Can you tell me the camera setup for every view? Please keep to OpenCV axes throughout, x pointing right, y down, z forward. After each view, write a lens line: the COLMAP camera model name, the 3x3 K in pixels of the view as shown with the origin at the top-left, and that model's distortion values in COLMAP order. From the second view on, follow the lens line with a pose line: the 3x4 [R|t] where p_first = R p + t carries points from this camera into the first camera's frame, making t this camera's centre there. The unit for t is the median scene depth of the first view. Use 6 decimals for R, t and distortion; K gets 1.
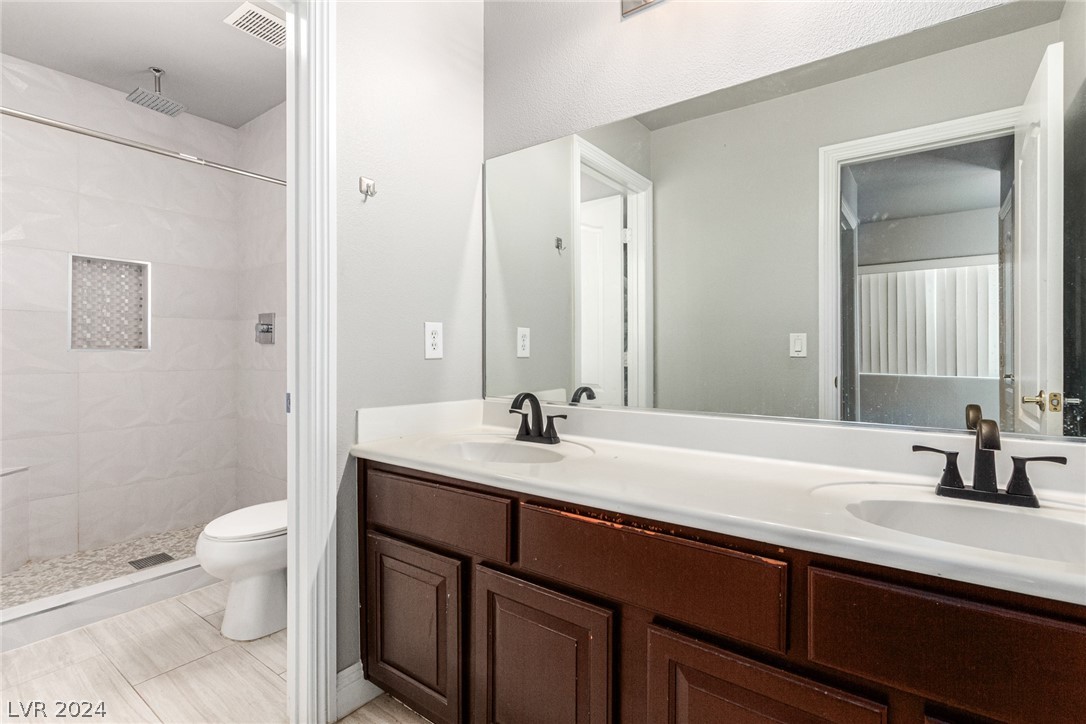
lens RADIAL K [[512.6, 0, 544.6], [0, 512.6, 356.3], [0, 0, 1]] dist [0.008755, -0.004387]
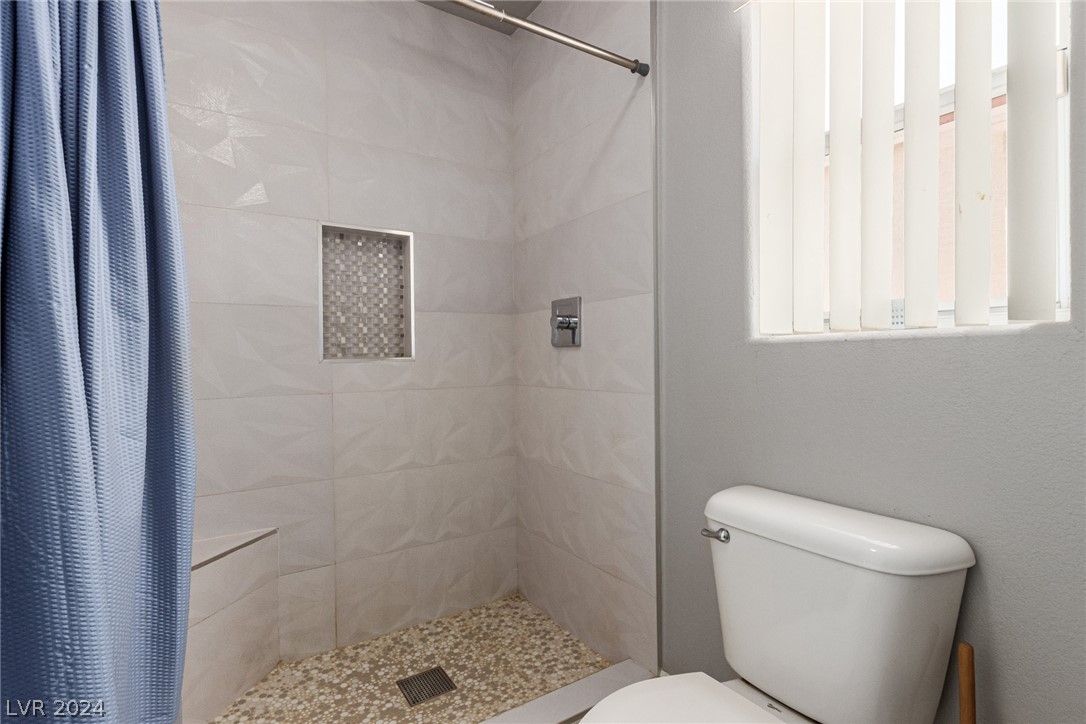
lens RADIAL K [[512.6, 0, 543.1], [0, 512.6, 365.4], [0, 0, 1]] dist [0.008755, -0.004387]
pose [[0.934959, -0.014867, -0.354445, -0.365948], [0.016527, 0.999862, 0.001656, -0.001619], [0.354372, -0.007407, 0.935075, 0.421764]]
